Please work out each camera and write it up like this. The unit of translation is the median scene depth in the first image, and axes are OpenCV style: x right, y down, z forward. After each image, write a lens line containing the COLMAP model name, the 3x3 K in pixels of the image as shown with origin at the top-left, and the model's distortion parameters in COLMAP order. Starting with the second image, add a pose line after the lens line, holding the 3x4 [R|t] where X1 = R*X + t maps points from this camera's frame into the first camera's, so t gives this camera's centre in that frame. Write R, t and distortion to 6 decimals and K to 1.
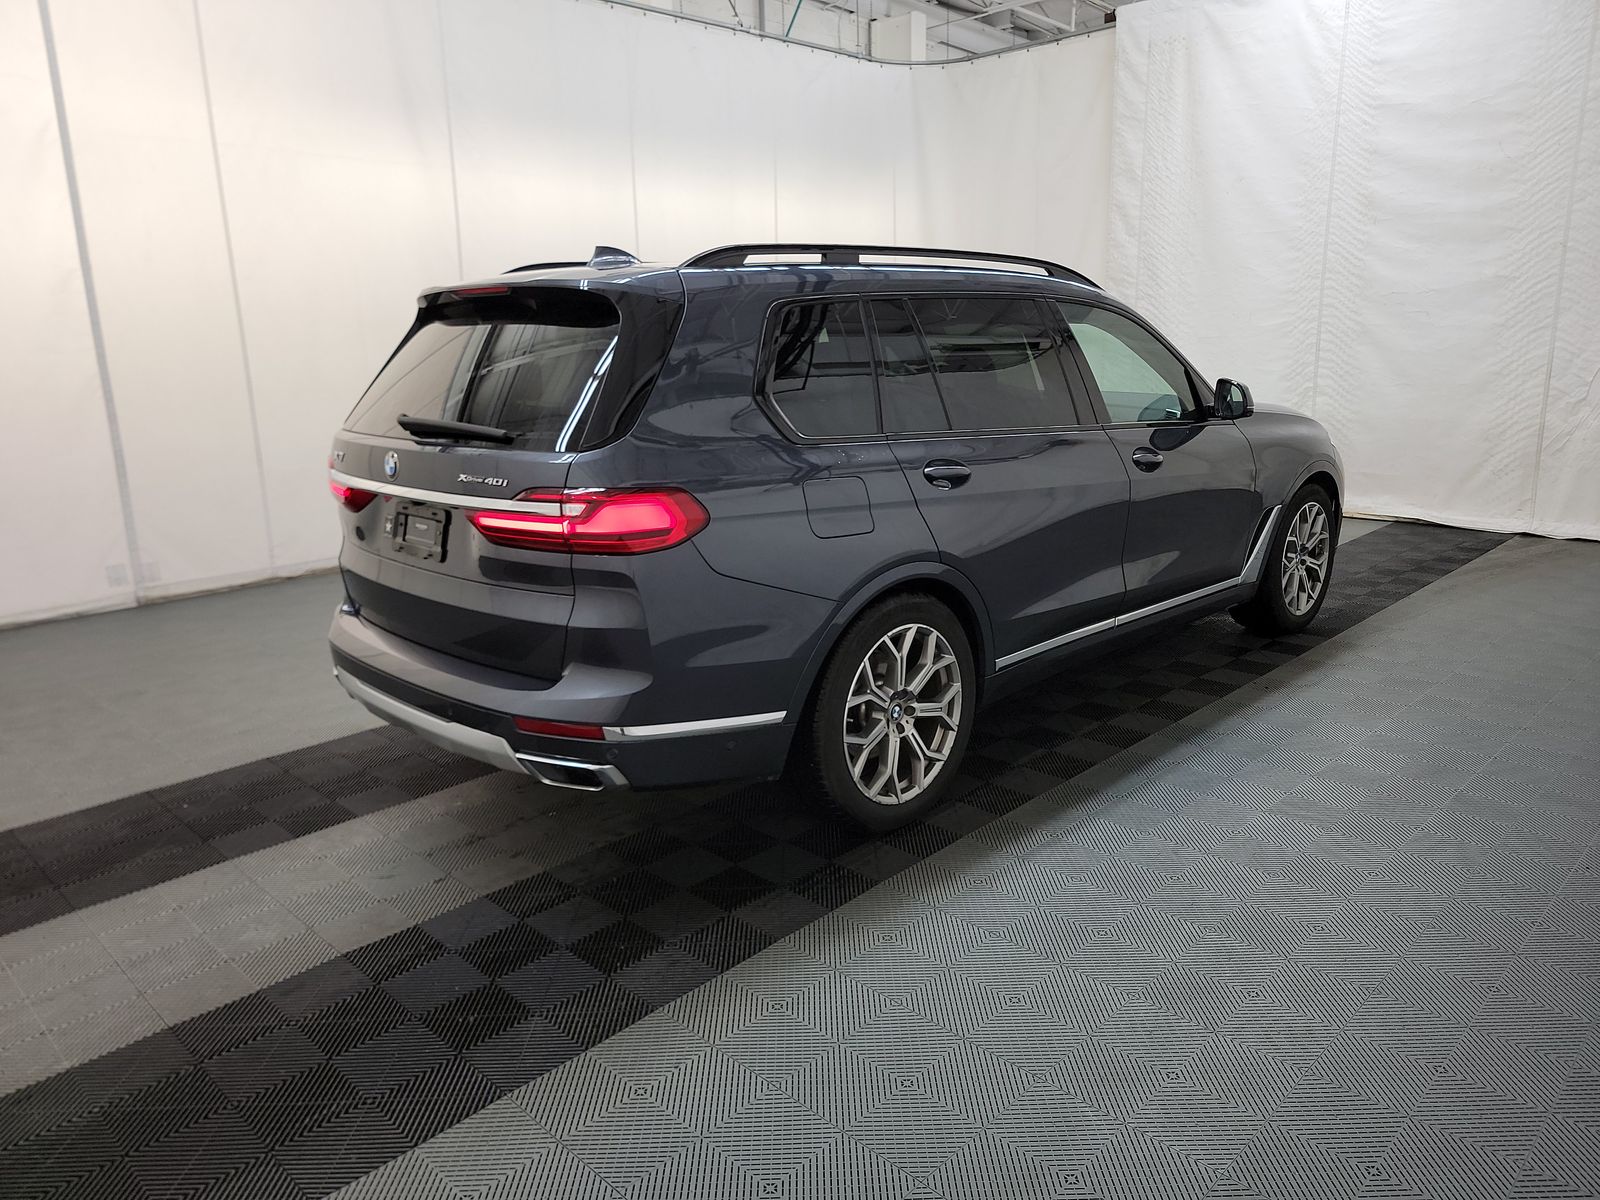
lens RADIAL K [[1125.0, 0, 800.0], [0, 1125.0, 600.0], [0, 0, 1]] dist [0.075837, -0.054030]
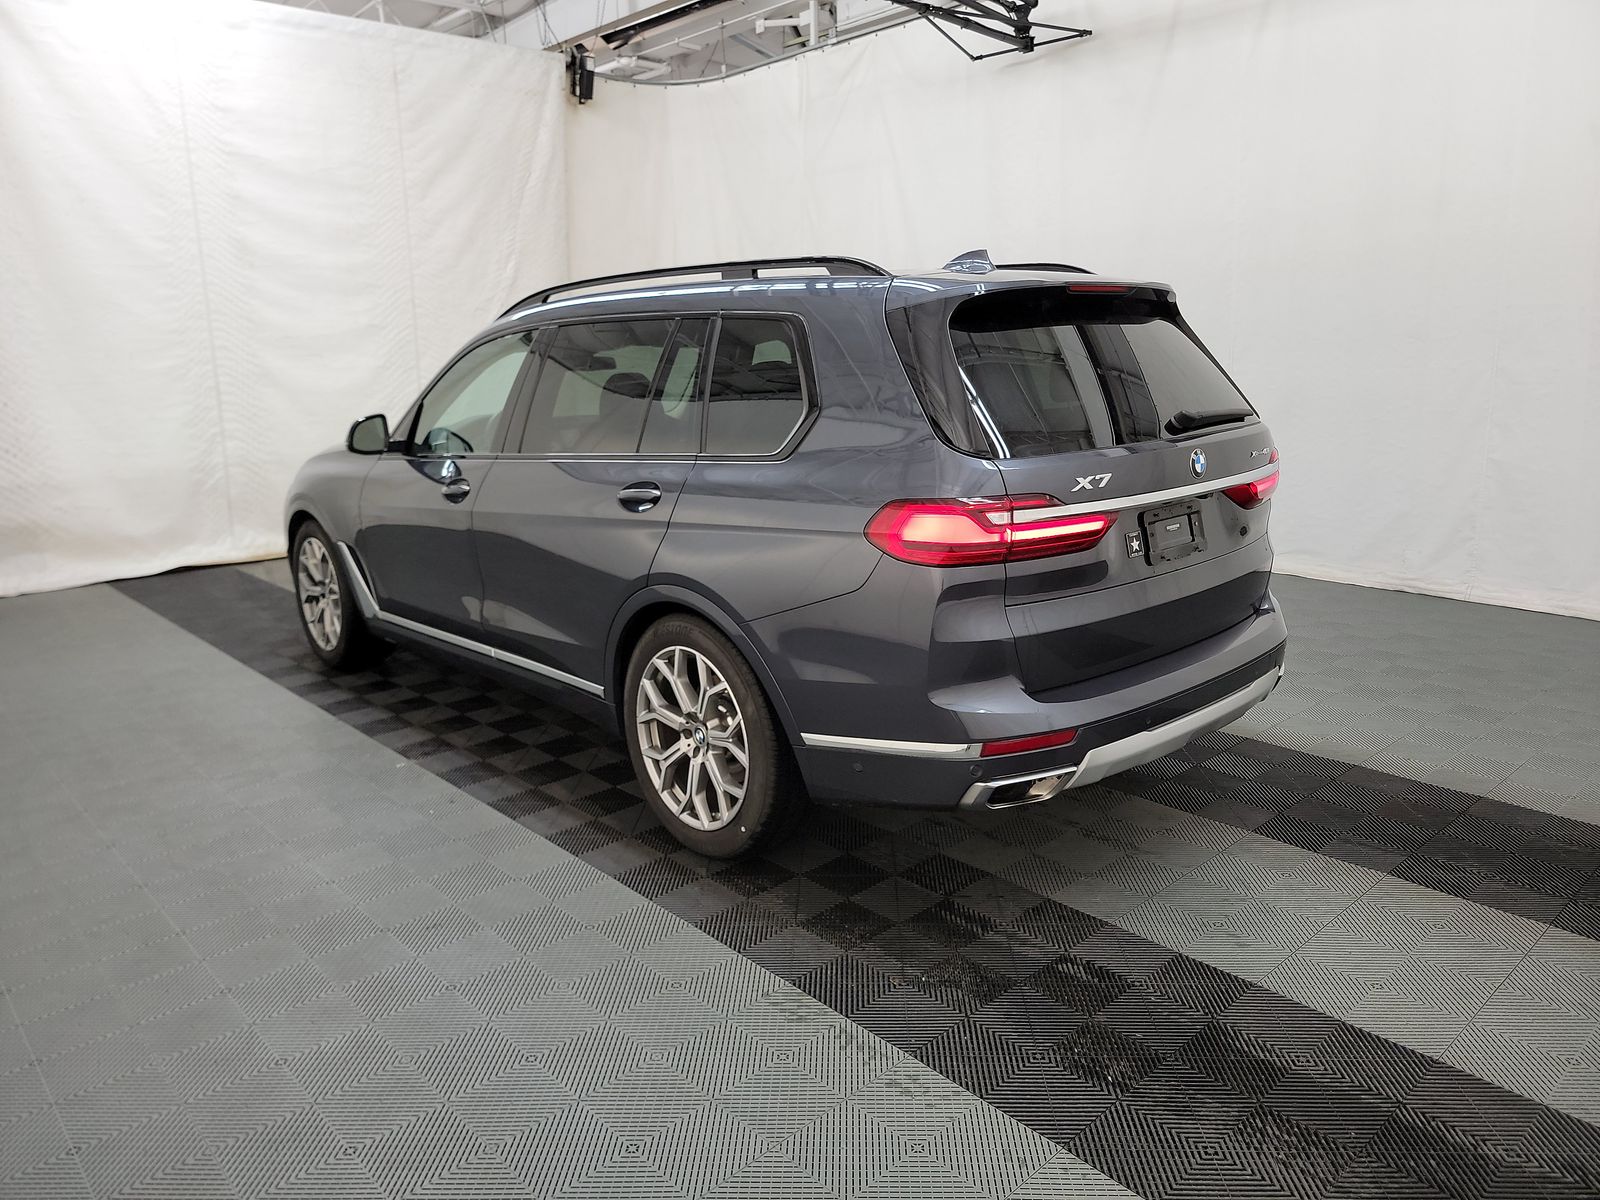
lens RADIAL K [[1139.5, 0, 815.3], [0, 1139.5, 597.7], [0, 0, 1]] dist [0.071976, -0.052851]
pose [[0.032394, -0.201093, 0.979036, -0.555447], [0.263251, 0.946679, 0.185736, -0.113514], [-0.964183, 0.251715, 0.083604, 0.516141]]
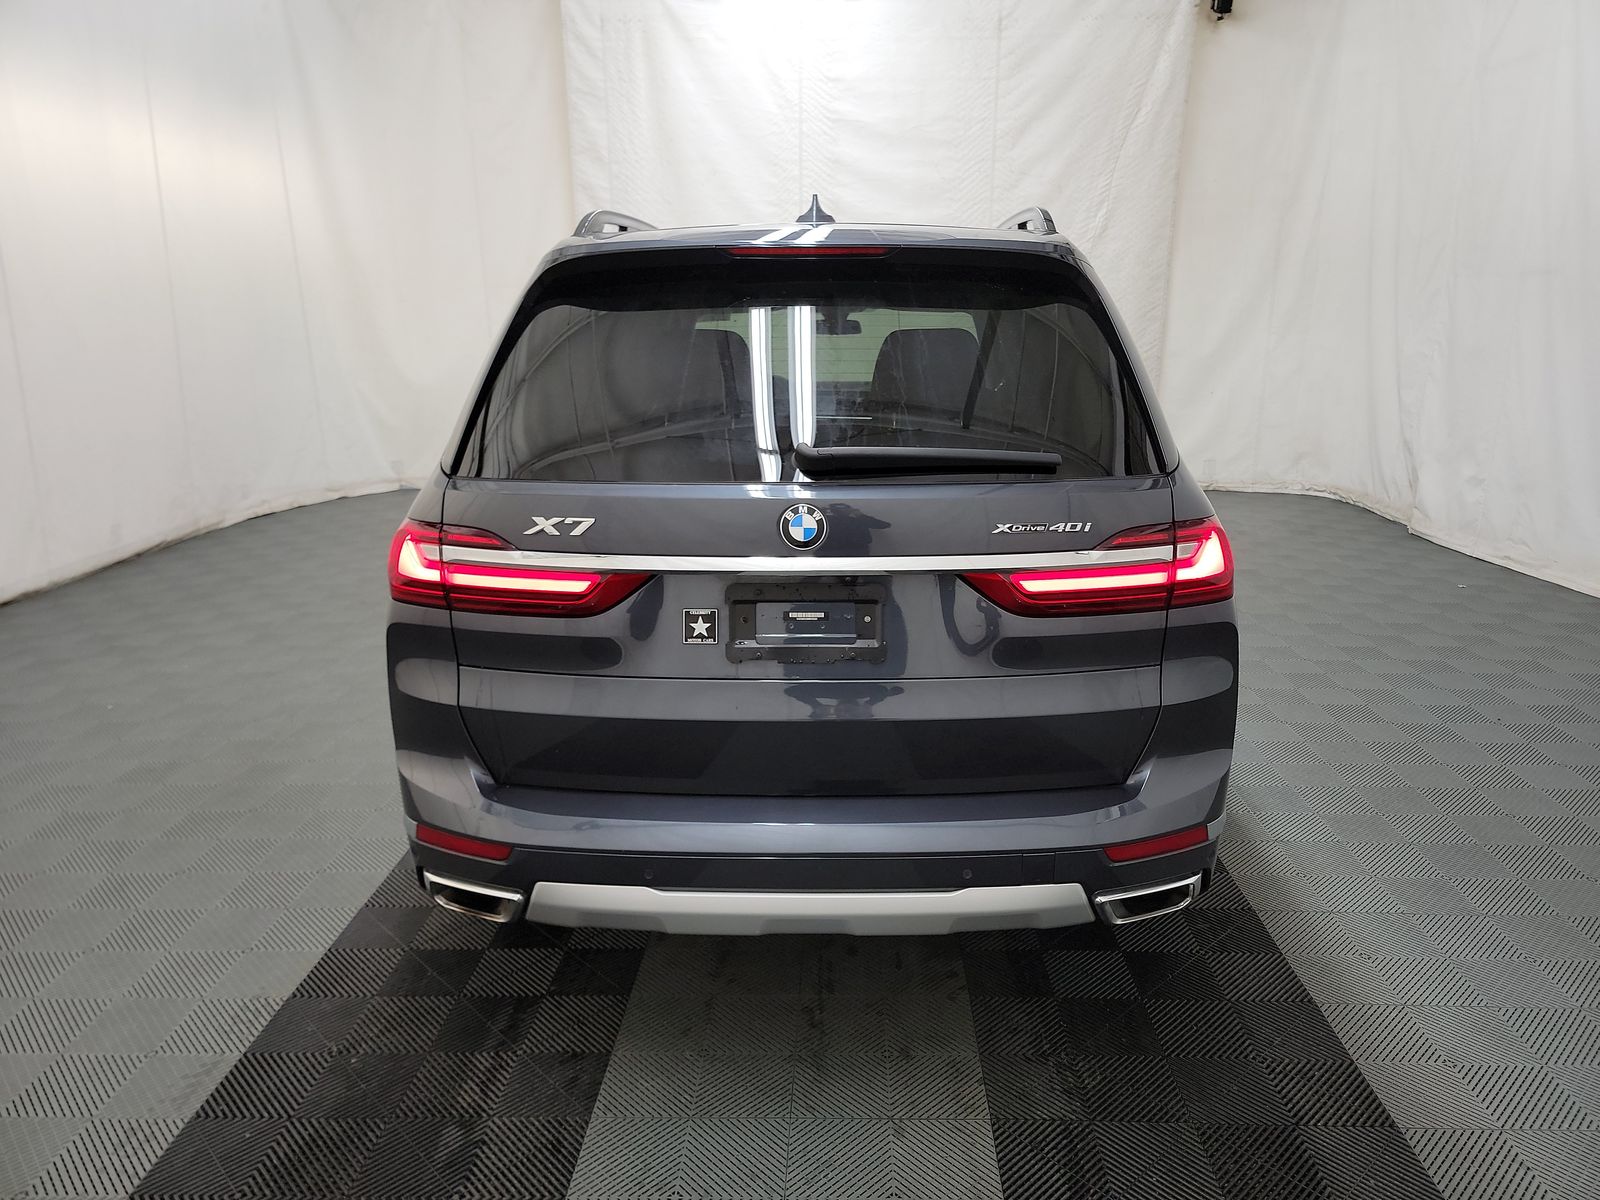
lens RADIAL K [[1139.5, 0, 815.3], [0, 1139.5, 597.7], [0, 0, 1]] dist [0.071976, -0.052851]
pose [[0.723826, -0.155771, 0.672170, -0.327343], [0.152526, 0.986206, 0.064299, -0.049449], [-0.672913, 0.055982, 0.737600, 0.220007]]
